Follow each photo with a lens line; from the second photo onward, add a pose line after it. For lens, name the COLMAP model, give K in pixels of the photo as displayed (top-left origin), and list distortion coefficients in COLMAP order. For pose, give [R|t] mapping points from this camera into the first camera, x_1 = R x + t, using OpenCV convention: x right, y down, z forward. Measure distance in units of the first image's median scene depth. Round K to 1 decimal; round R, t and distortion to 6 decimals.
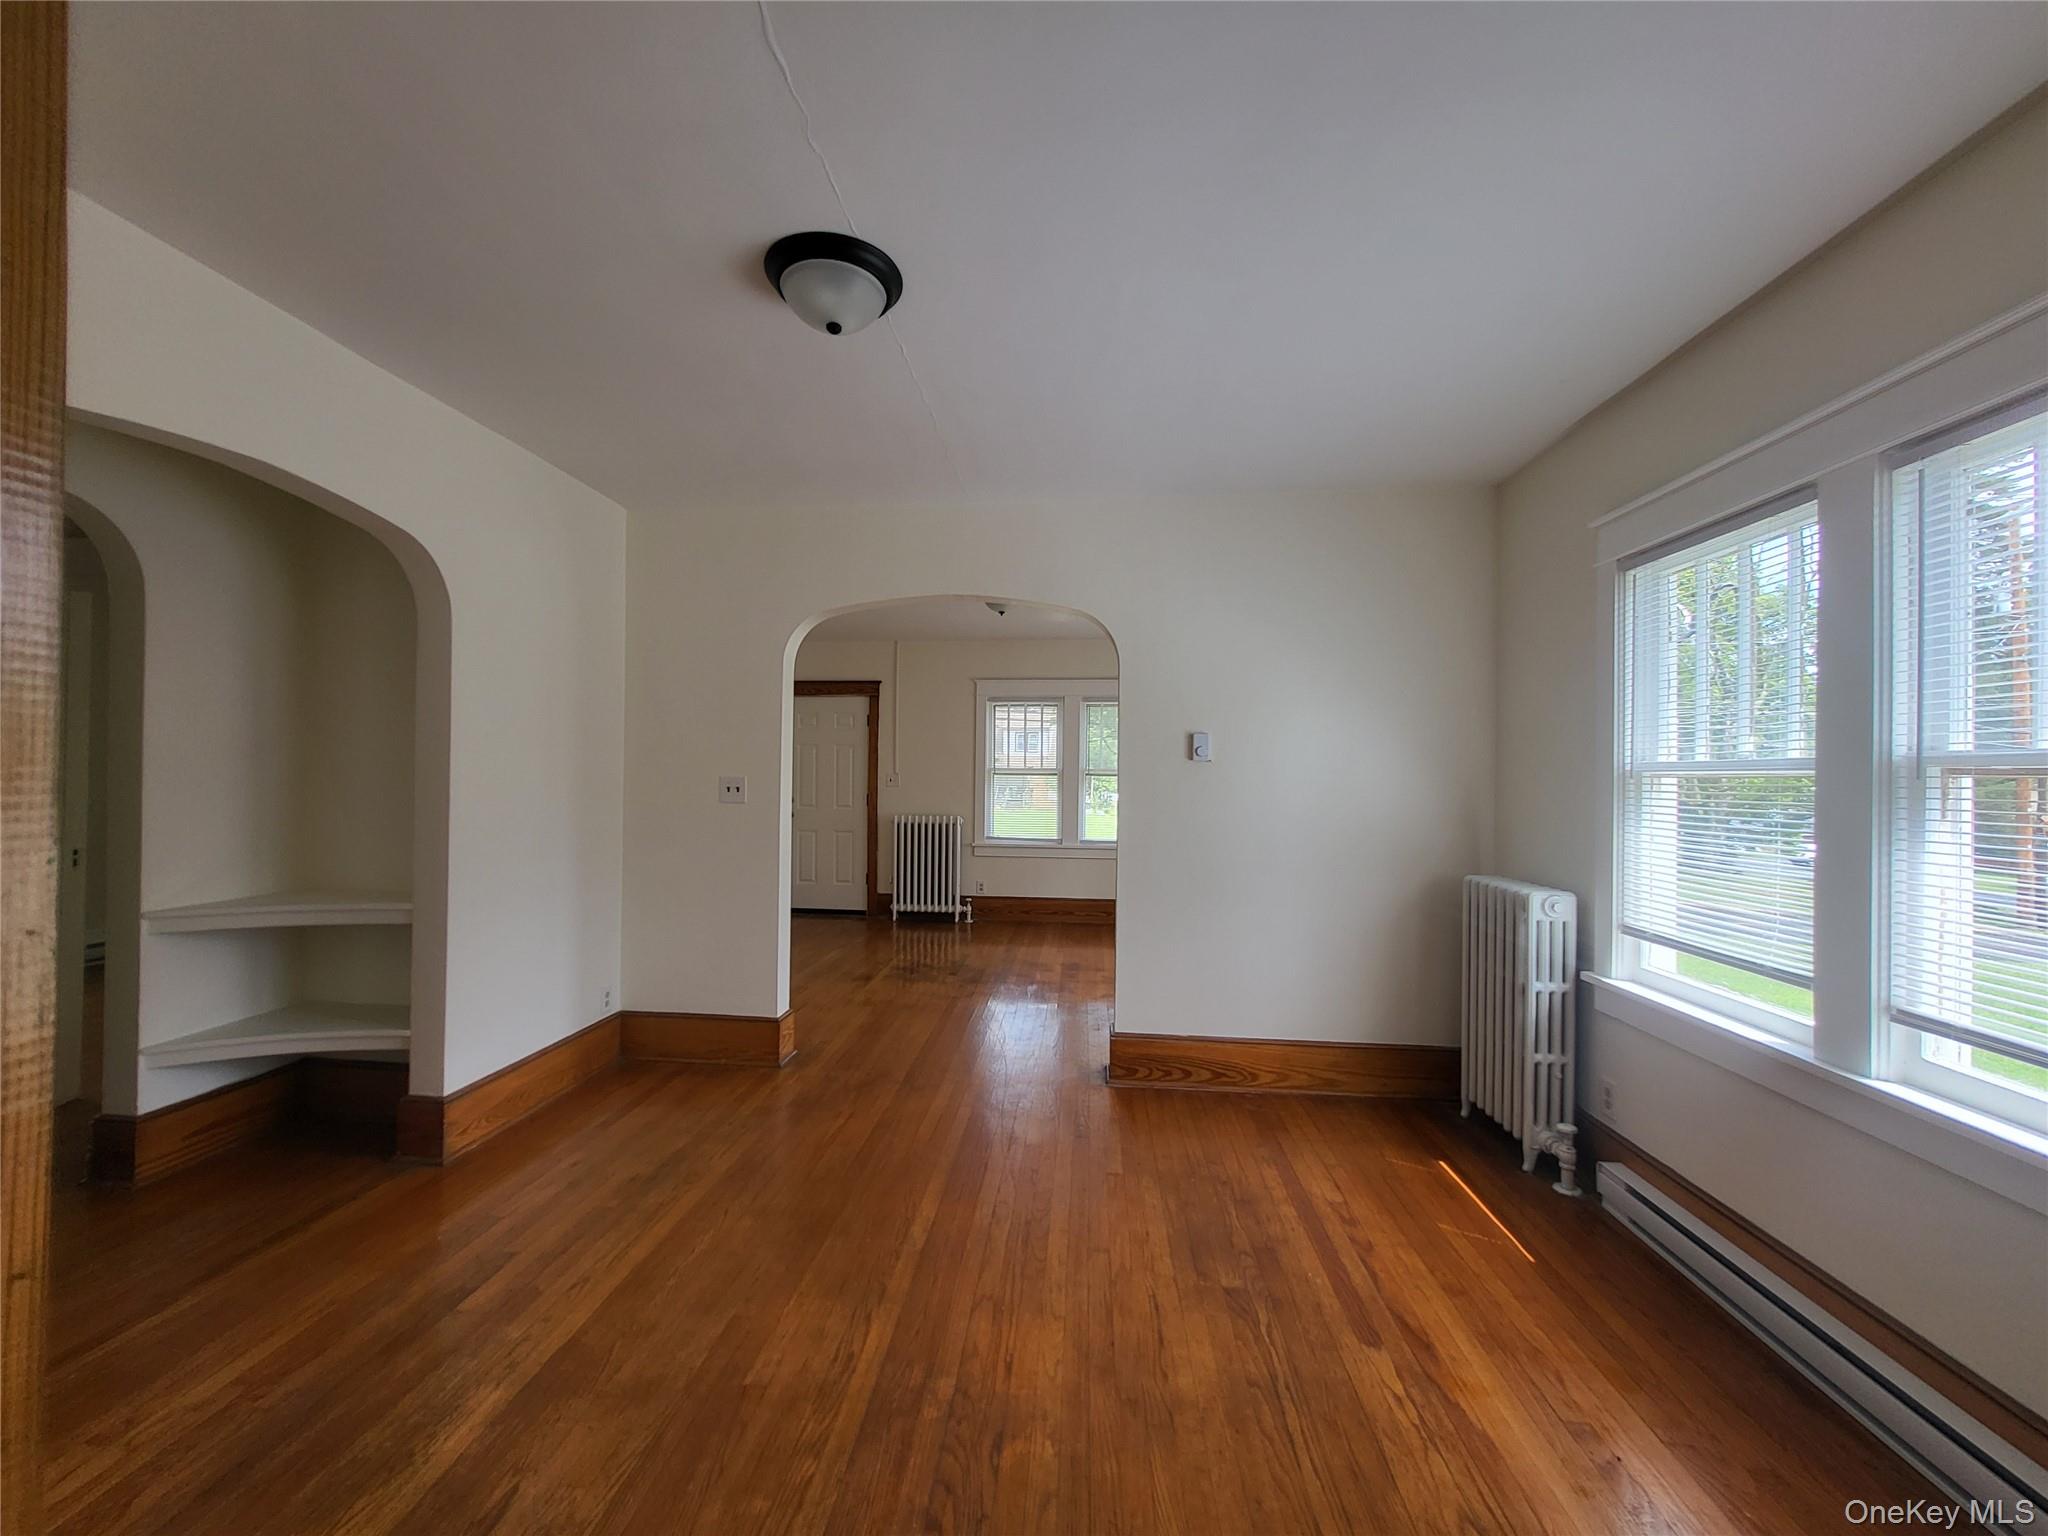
lens RADIAL K [[817.5, 0, 1021.4], [0, 817.5, 782.4], [0, 0, 1]] dist [0.010467, 0.000218]
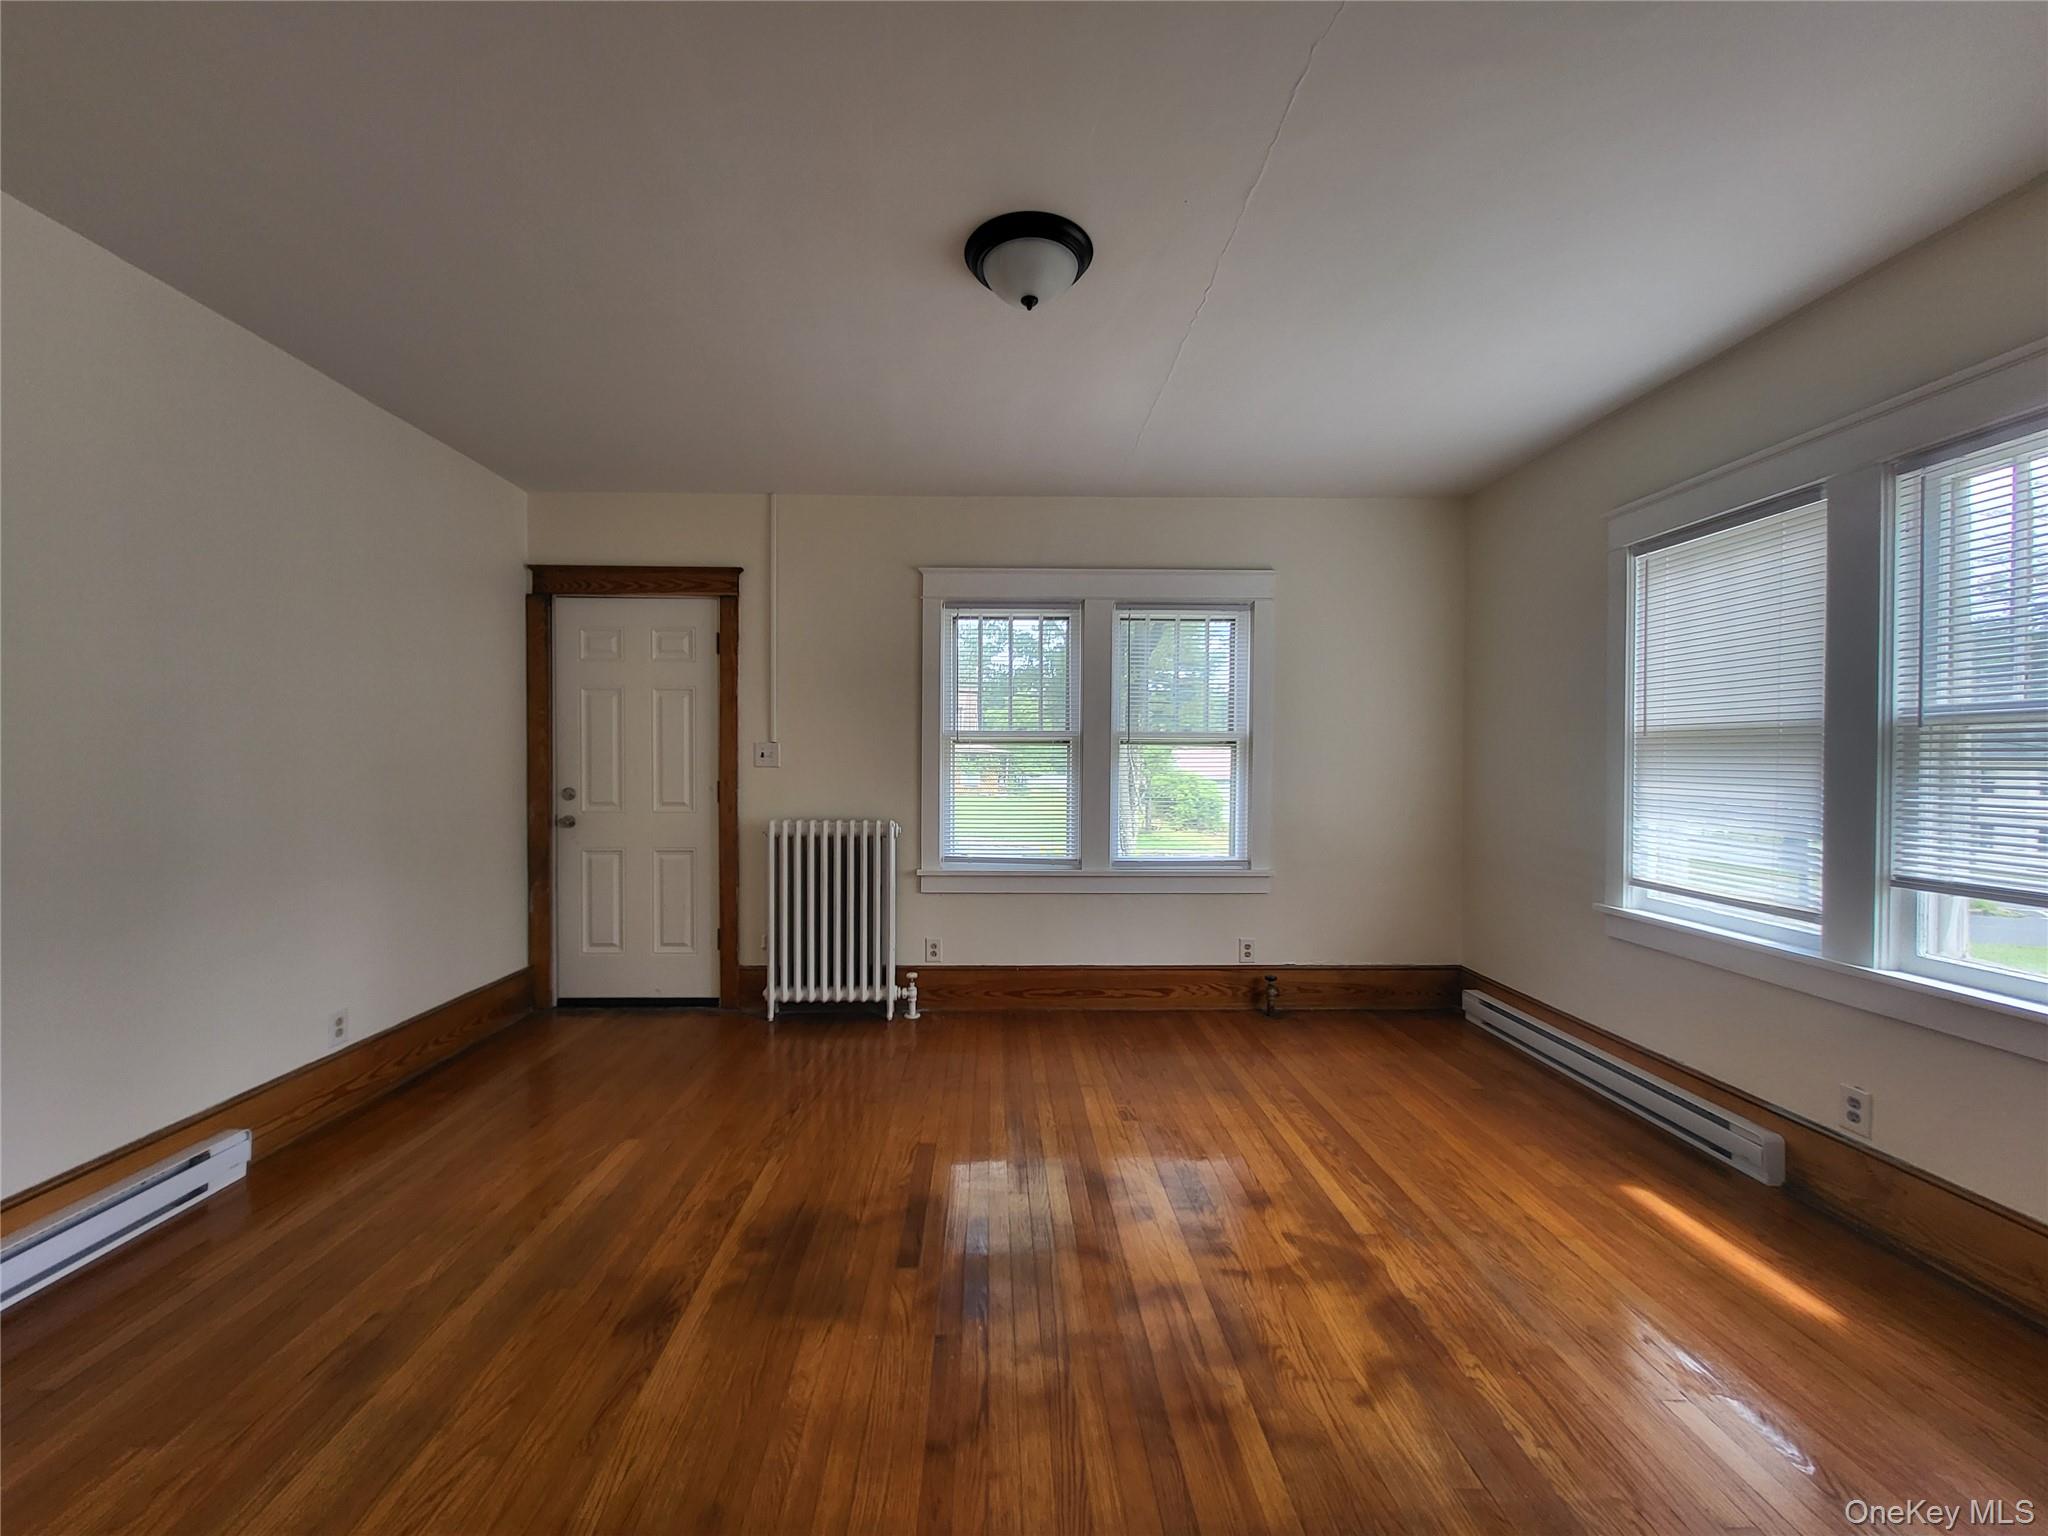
lens RADIAL K [[817.5, 0, 1018.5], [0, 817.5, 771.4], [0, 0, 1]] dist [0.010467, 0.000218]
pose [[0.997540, -0.011036, 0.069231, -0.030418], [0.010348, 0.999894, 0.010280, 0.004398], [-0.069337, -0.009538, 0.997548, 0.460722]]
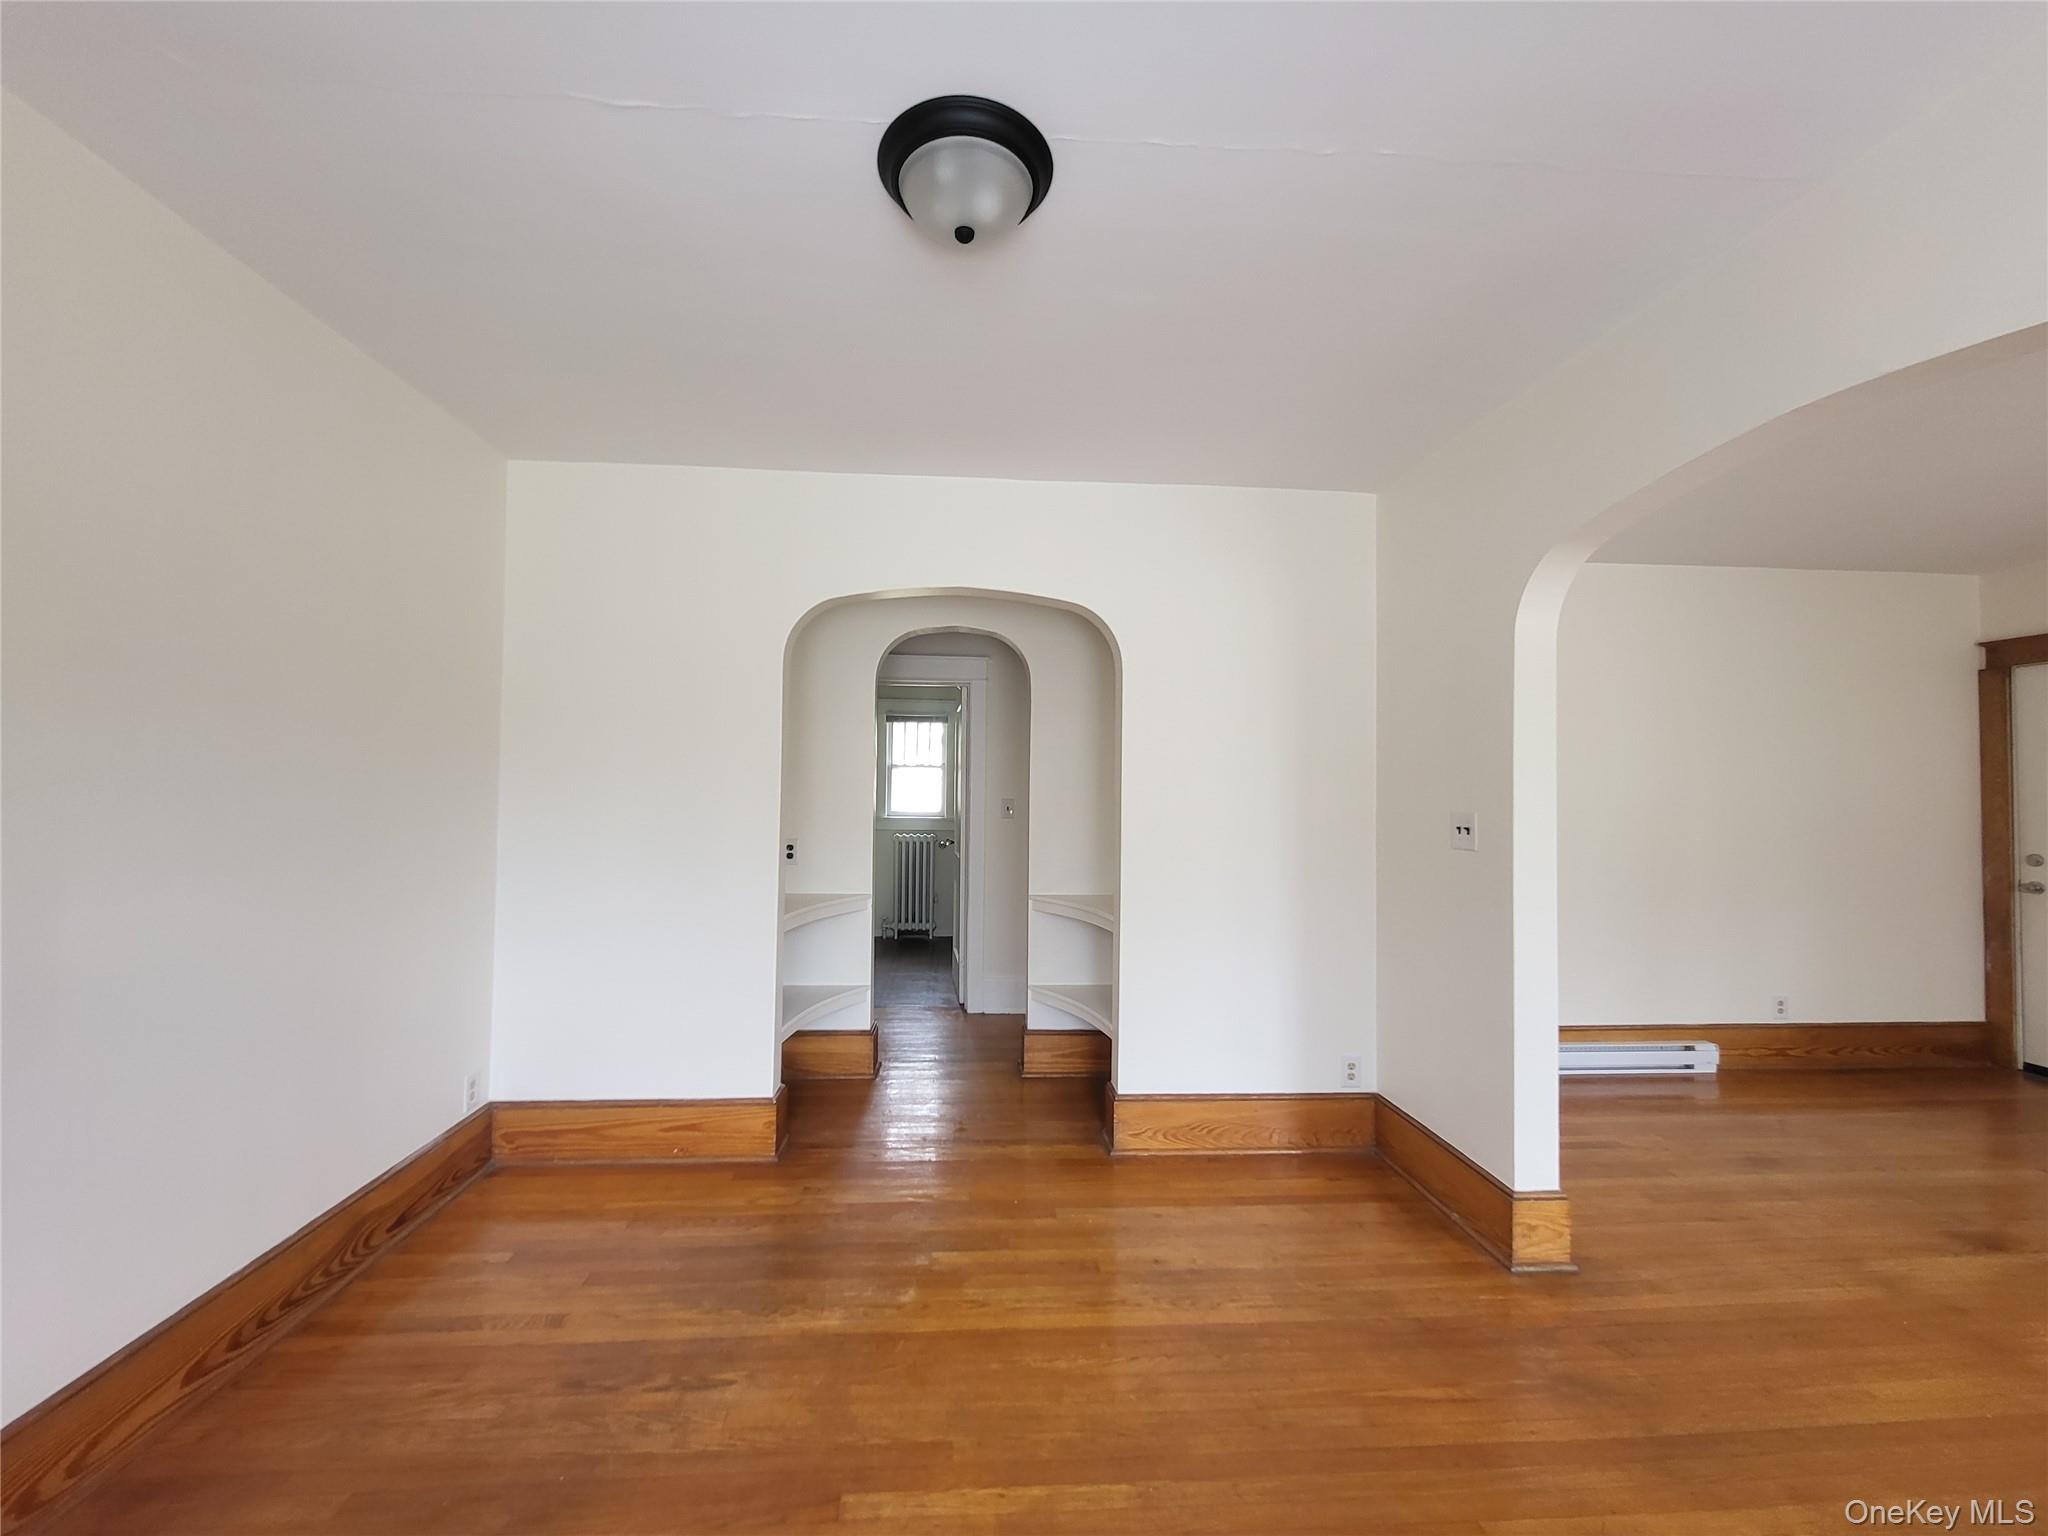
lens RADIAL K [[817.5, 0, 1009.5], [0, 817.5, 767.1], [0, 0, 1]] dist [0.010467, 0.000218]
pose [[0.143650, -0.040335, -0.988806, 0.156982], [-0.017034, 0.998920, -0.043222, -0.004536], [0.989482, 0.023053, 0.142808, 0.271145]]
